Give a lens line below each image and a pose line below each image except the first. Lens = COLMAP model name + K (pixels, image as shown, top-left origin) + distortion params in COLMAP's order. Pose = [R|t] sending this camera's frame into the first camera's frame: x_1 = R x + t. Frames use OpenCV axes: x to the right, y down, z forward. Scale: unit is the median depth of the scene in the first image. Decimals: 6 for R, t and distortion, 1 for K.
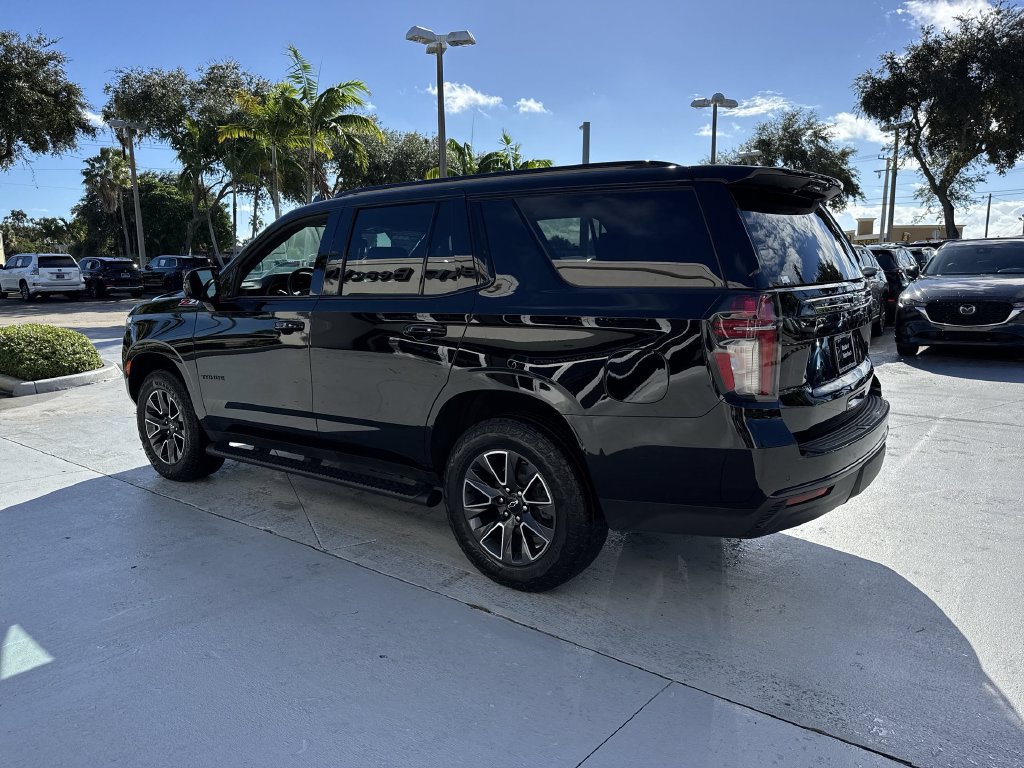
lens RADIAL K [[729.3, 0, 498.0], [0, 729.3, 383.3], [0, 0, 1]] dist [0.002539, -0.005872]
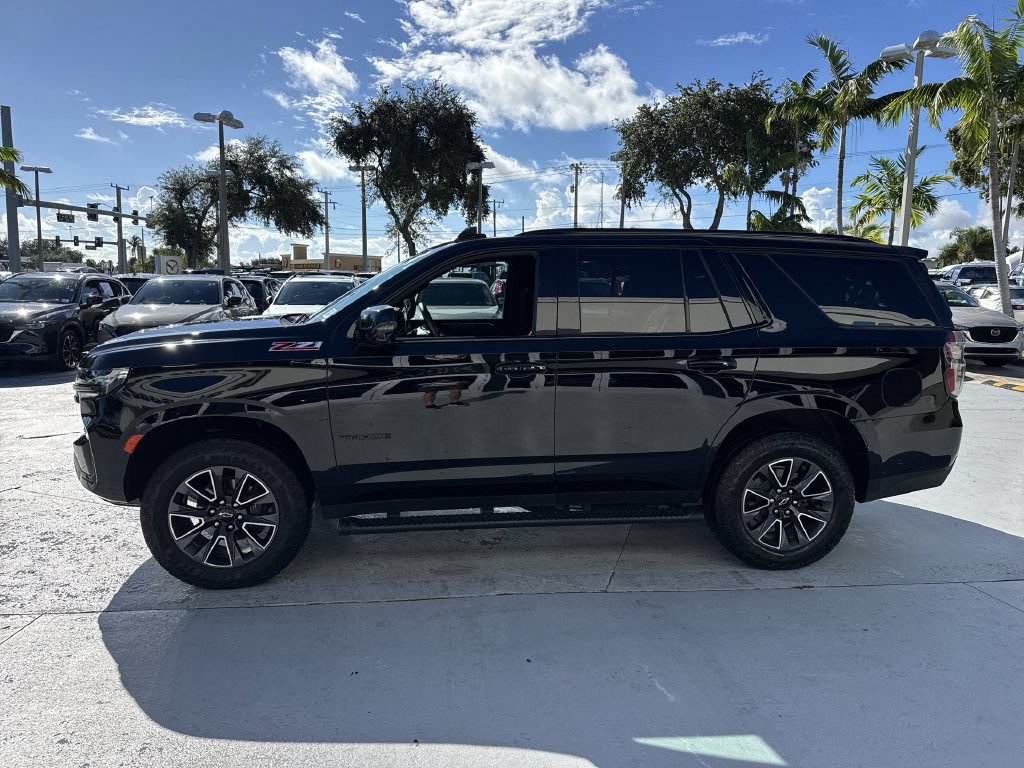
lens RADIAL K [[726.3, 0, 513.7], [0, 726.3, 375.9], [0, 0, 1]] dist [0.108169, -0.167210]
pose [[0.714165, -0.060153, 0.697388, -0.392233], [0.085881, 0.996303, -0.002011, -0.028187], [-0.694689, 0.061329, 0.716691, 0.135693]]
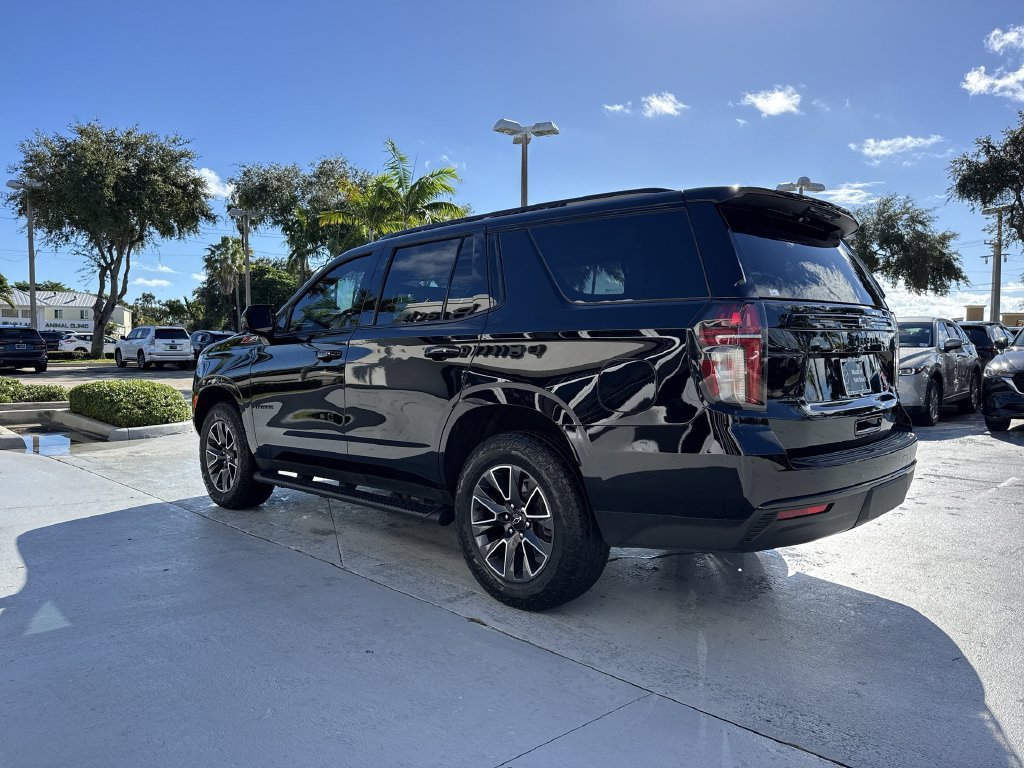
lens RADIAL K [[728.2, 0, 495.2], [0, 728.2, 367.7], [0, 0, 1]] dist [0.010240, -0.022839]
pose [[0.991778, 0.019037, -0.126544, 0.038611], [-0.035949, 0.990499, -0.132740, 0.030566], [0.122815, 0.136198, 0.983040, -0.009402]]
